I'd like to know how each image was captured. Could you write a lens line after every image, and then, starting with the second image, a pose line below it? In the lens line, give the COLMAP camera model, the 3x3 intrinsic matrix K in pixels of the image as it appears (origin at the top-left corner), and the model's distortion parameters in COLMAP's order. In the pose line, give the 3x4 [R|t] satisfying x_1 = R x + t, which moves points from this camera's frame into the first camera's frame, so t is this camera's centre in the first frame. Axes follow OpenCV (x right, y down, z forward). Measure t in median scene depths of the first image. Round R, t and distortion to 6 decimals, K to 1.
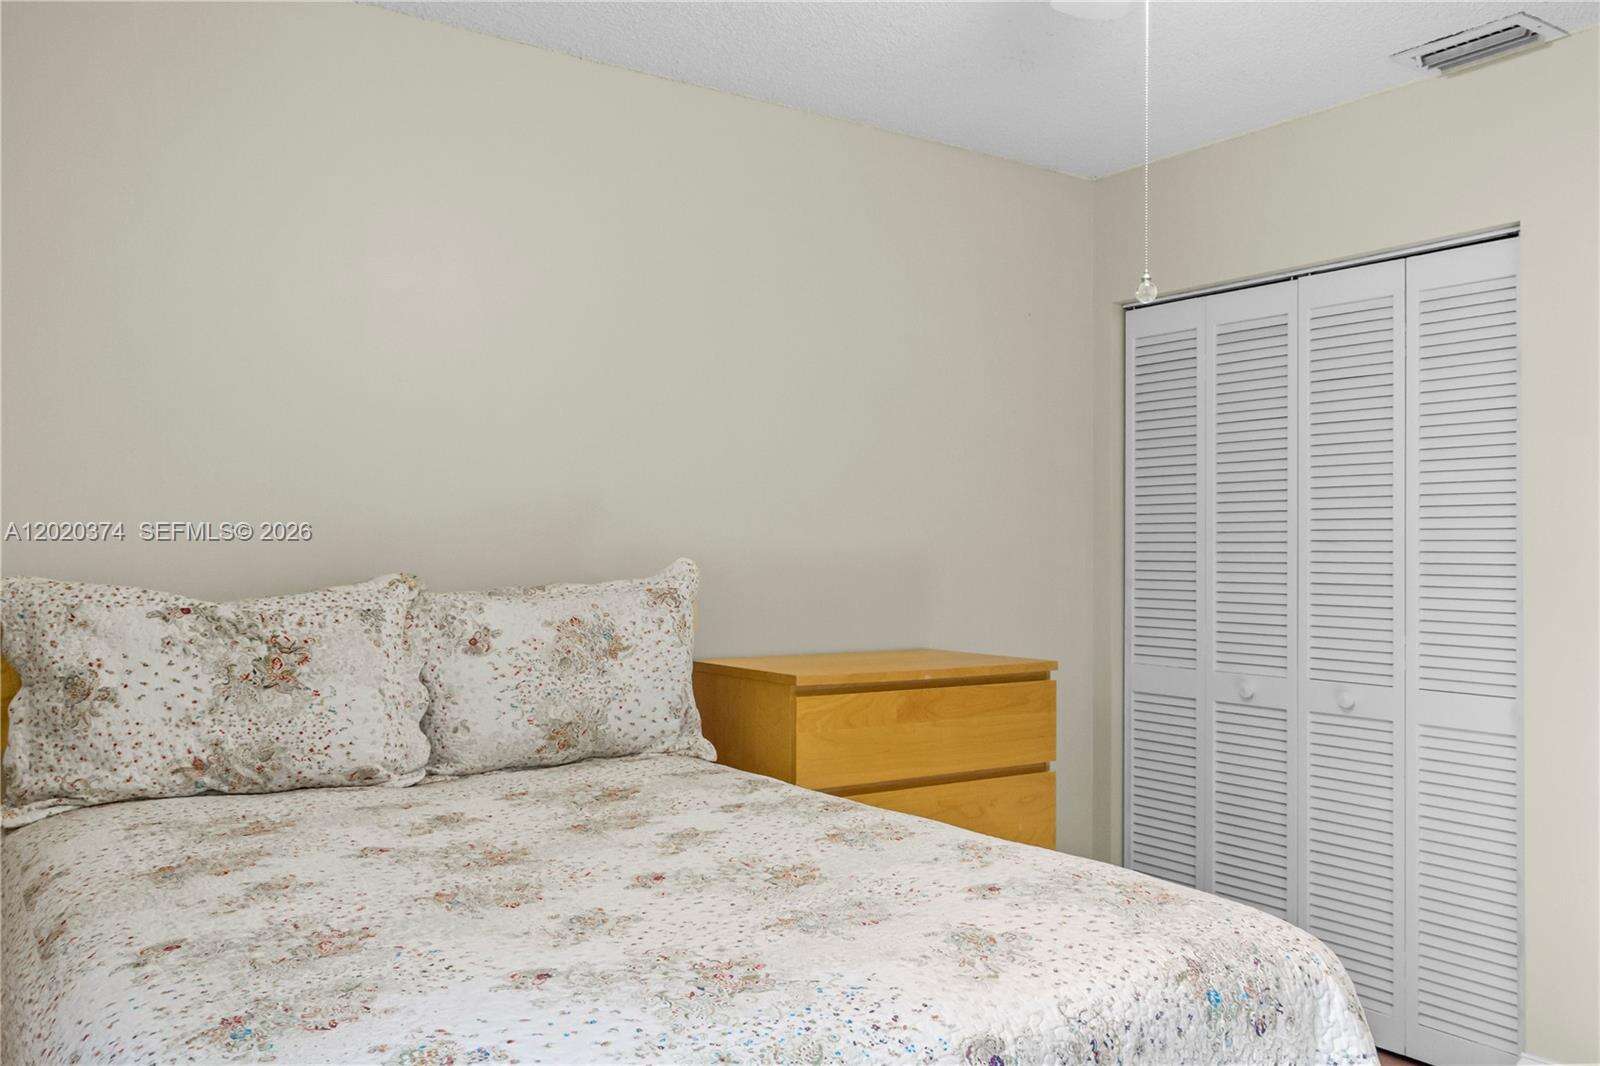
lens RADIAL K [[1324.4, 0, 798.5], [0, 1324.4, 512.4], [0, 0, 1]] dist [-0.002243, 0.016123]
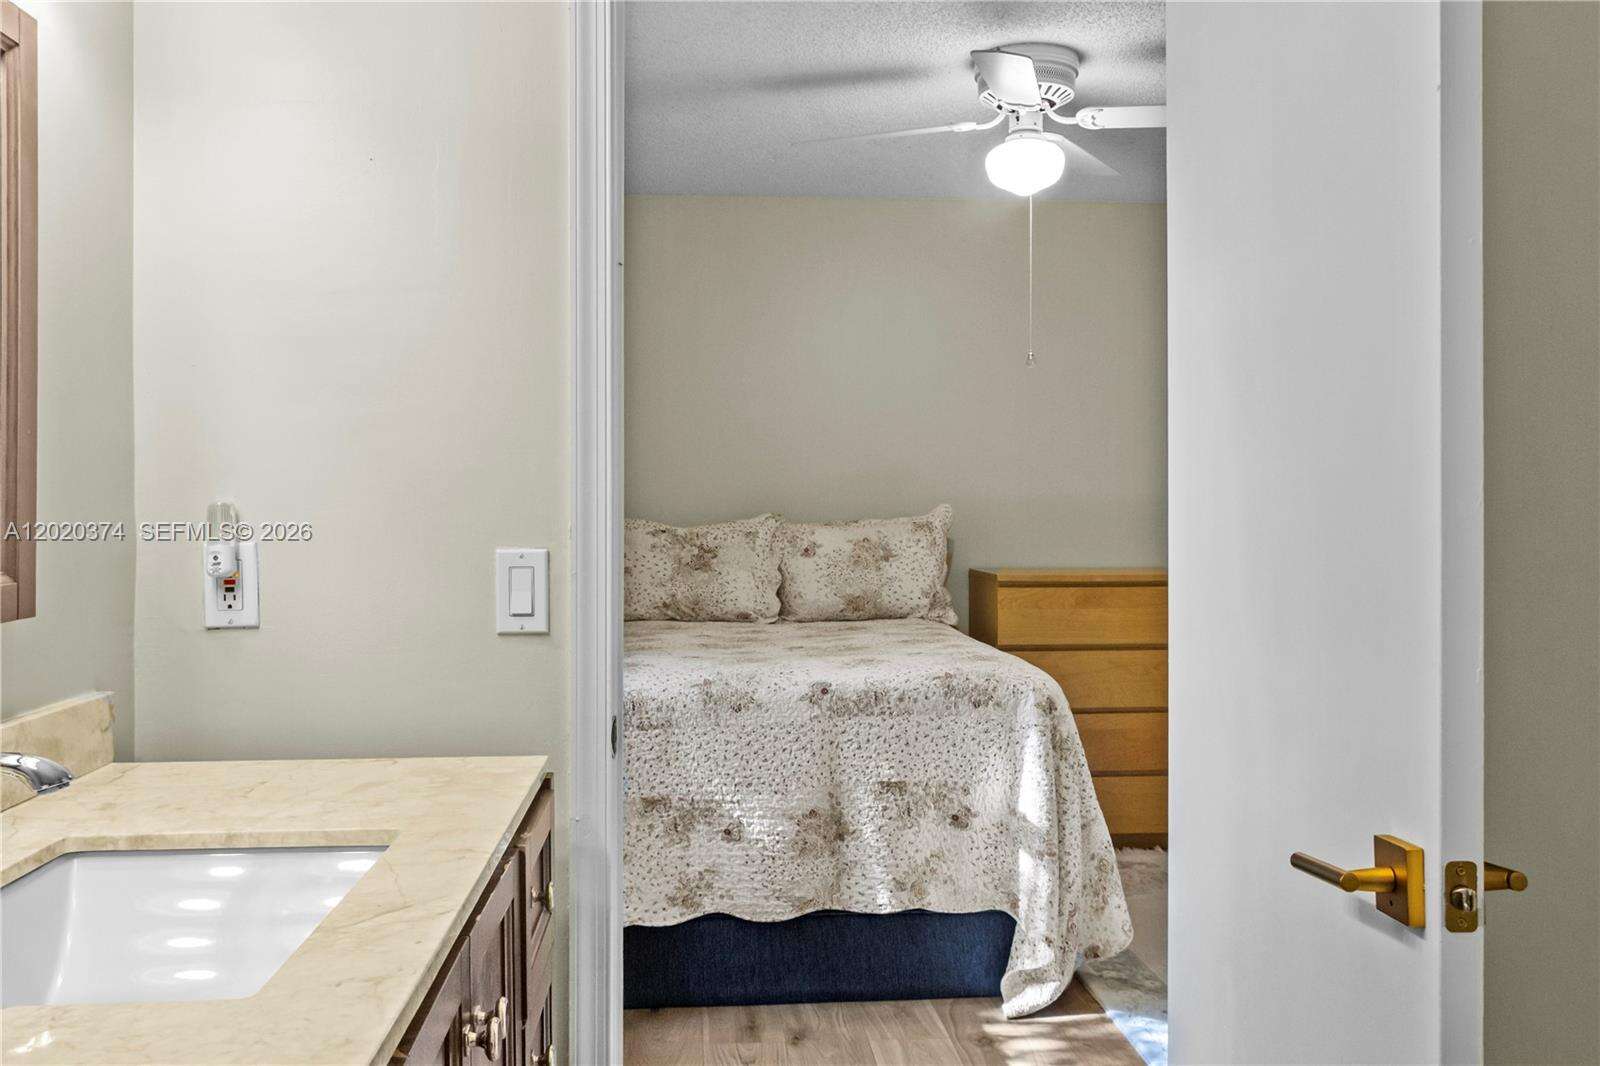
lens RADIAL K [[1377.3, 0, 800.0], [0, 1377.3, 533.0], [0, 0, 1]] dist [0.003590, 0.000183]
pose [[0.868467, 0.001671, -0.495744, 0.690087], [0.022748, 0.998807, 0.043217, -0.008517], [0.495225, -0.048809, 0.867393, -0.654663]]
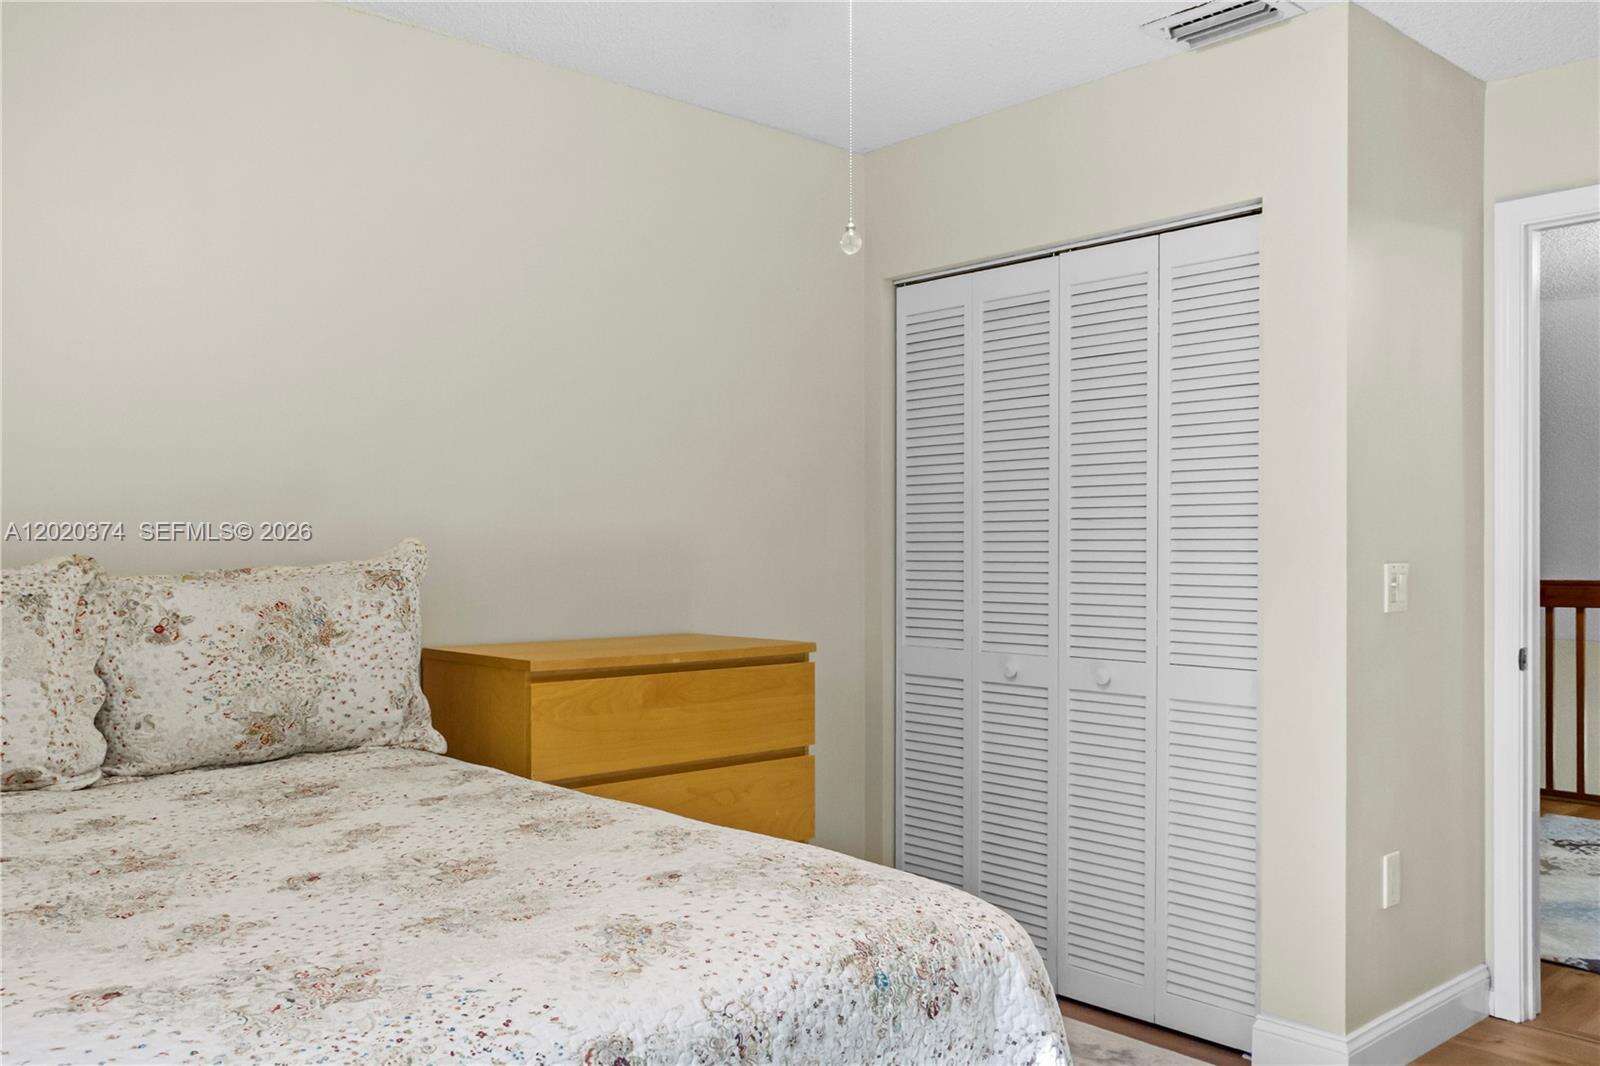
lens RADIAL K [[1327.8, 0, 792.8], [0, 1327.8, 544.8], [0, 0, 1]] dist [-0.002866, 0.009844]
pose [[0.992270, -0.007917, 0.123842, 0.073552], [0.004417, 0.999584, 0.028514, 0.015658], [-0.124016, -0.027747, 0.991892, 0.043520]]
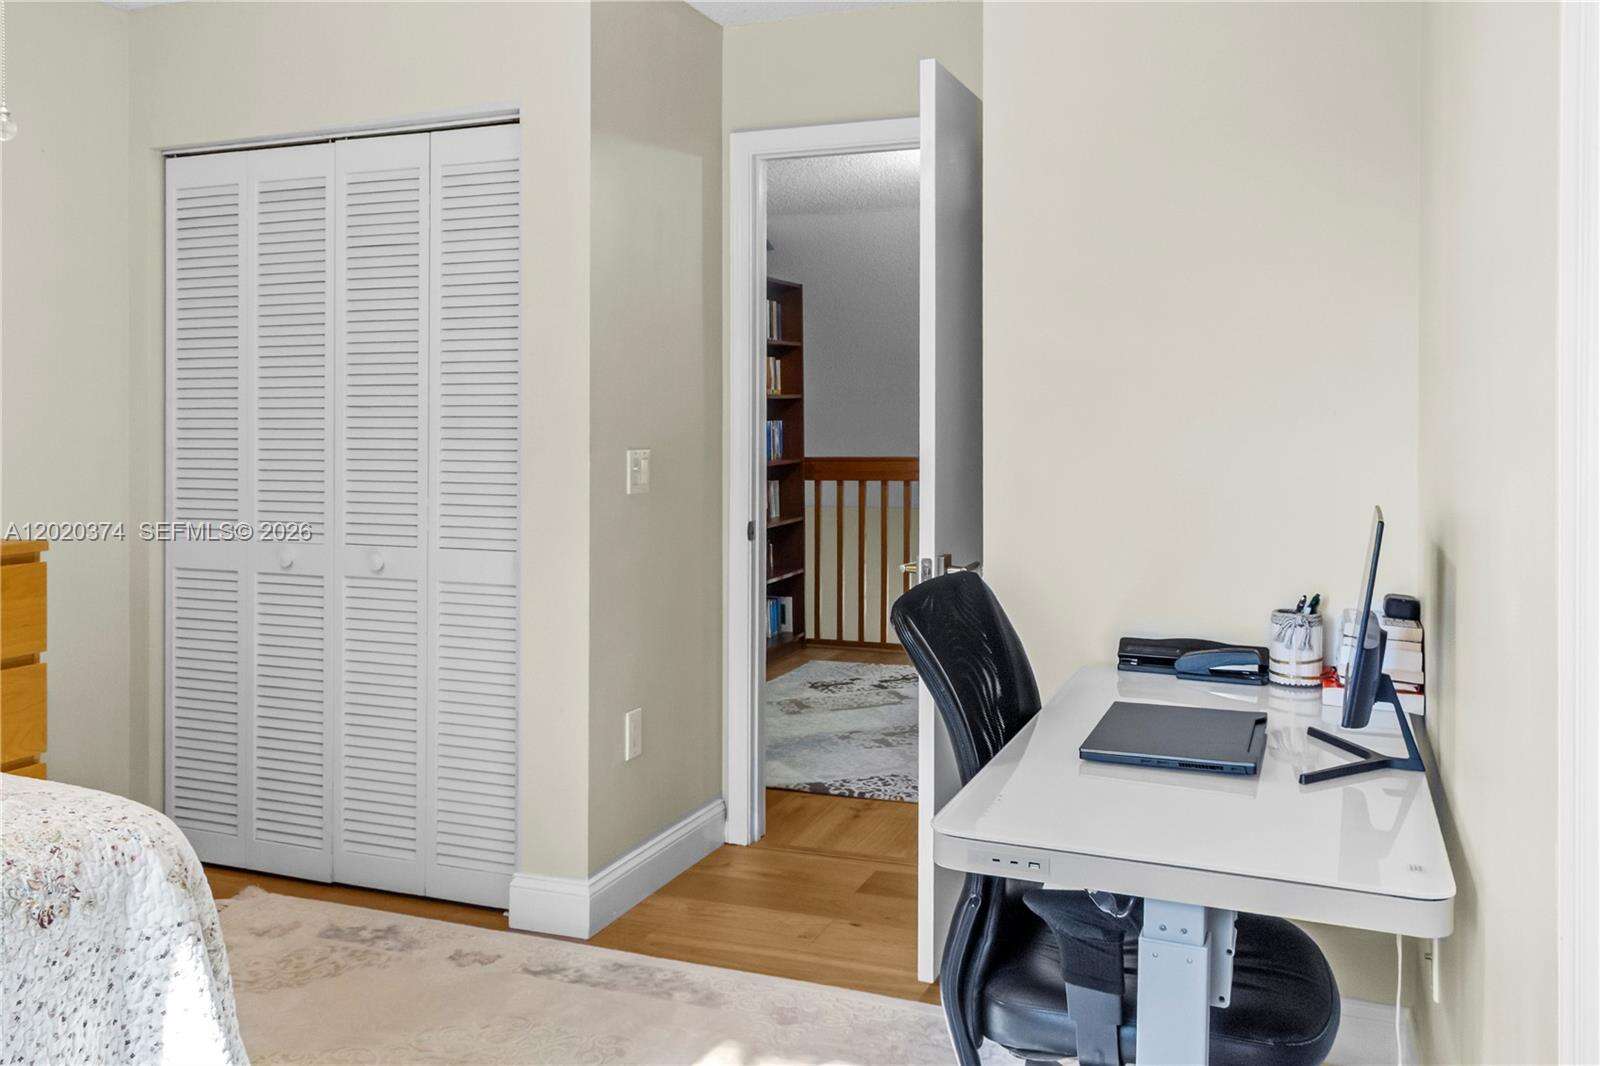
lens RADIAL K [[1339.2, 0, 800.0], [0, 1339.2, 424.1], [0, 0, 1]] dist [-0.005700, -0.004030]
pose [[0.831614, -0.008437, 0.555291, 0.148028], [-0.010001, 0.999495, 0.030162, 0.001168], [-0.555265, -0.030637, 0.831109, -0.042579]]
